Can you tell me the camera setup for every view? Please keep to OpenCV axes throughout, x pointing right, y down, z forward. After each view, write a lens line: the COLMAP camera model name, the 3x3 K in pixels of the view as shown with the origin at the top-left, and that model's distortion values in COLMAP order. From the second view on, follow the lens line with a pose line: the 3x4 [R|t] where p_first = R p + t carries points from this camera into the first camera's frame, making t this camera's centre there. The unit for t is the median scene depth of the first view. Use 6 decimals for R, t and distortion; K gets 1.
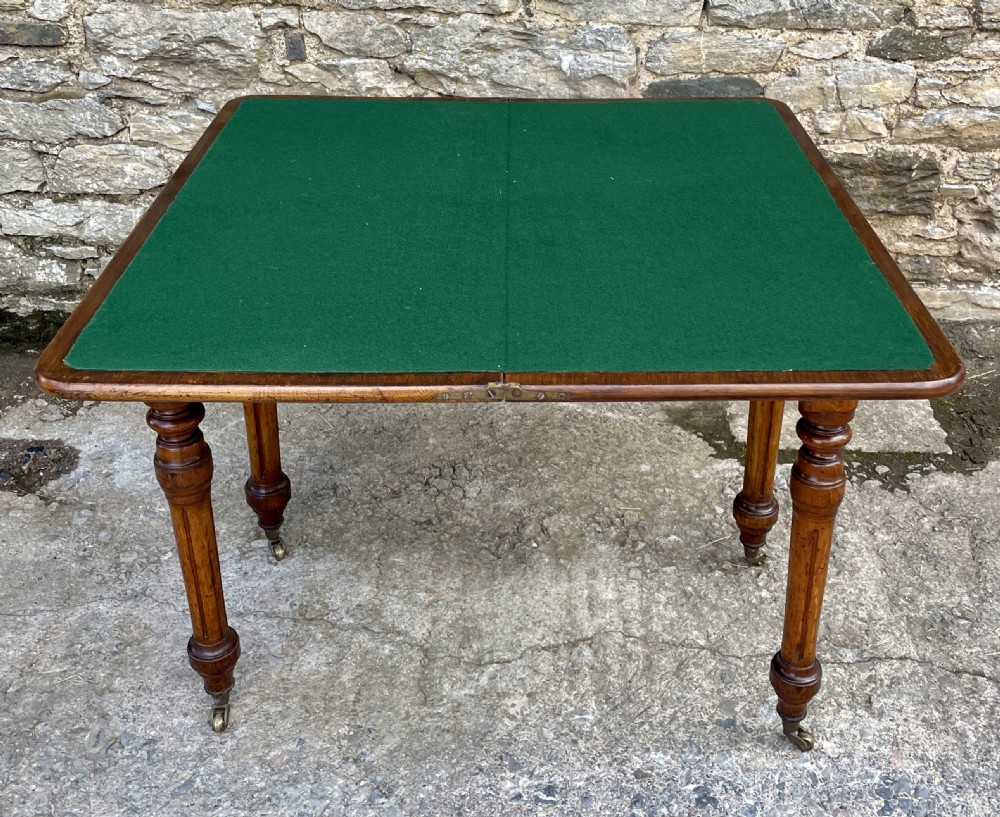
lens RADIAL K [[1180.9, 0, 542.0], [0, 1180.9, 284.2], [0, 0, 1]] dist [0.091155, -0.134683]
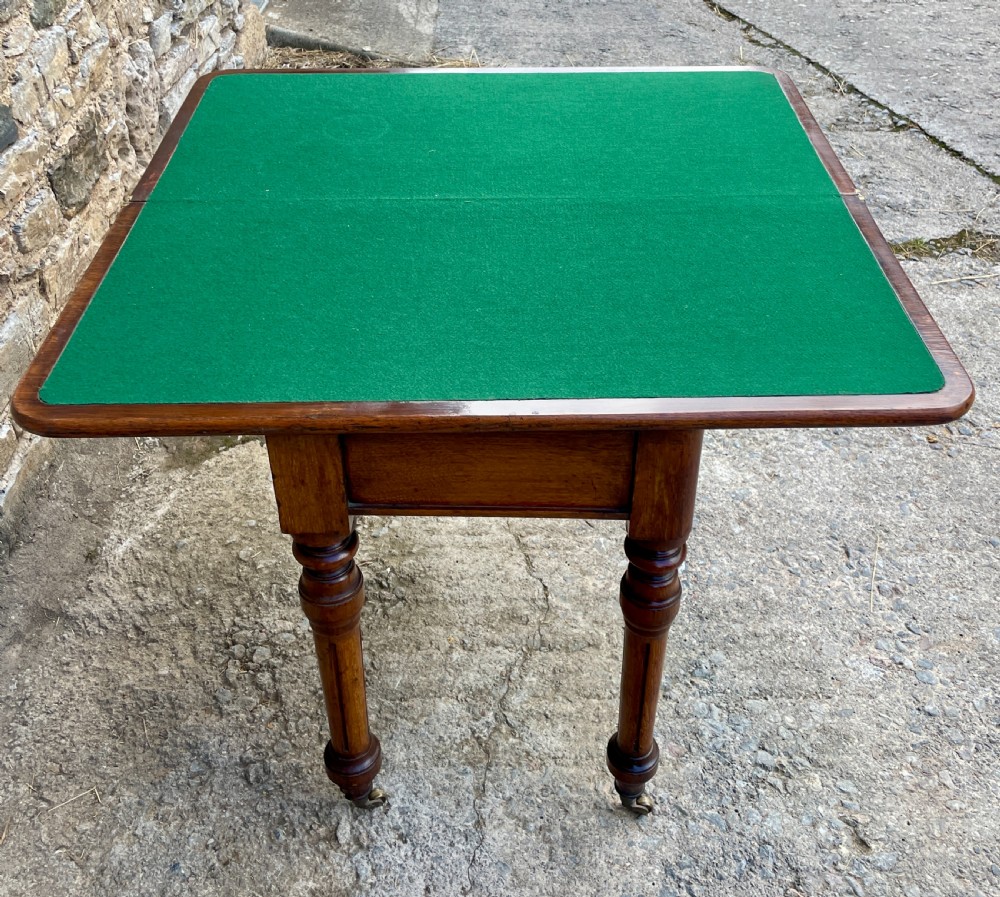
lens RADIAL K [[1069.6, 0, 517.2], [0, 1069.6, 430.3], [0, 0, 1]] dist [0.093346, -0.190684]
pose [[-0.008556, -0.631356, 0.775446, -0.616796], [0.436887, 0.695186, 0.570830, -0.319690], [-0.899476, 0.343666, 0.269883, 0.609220]]
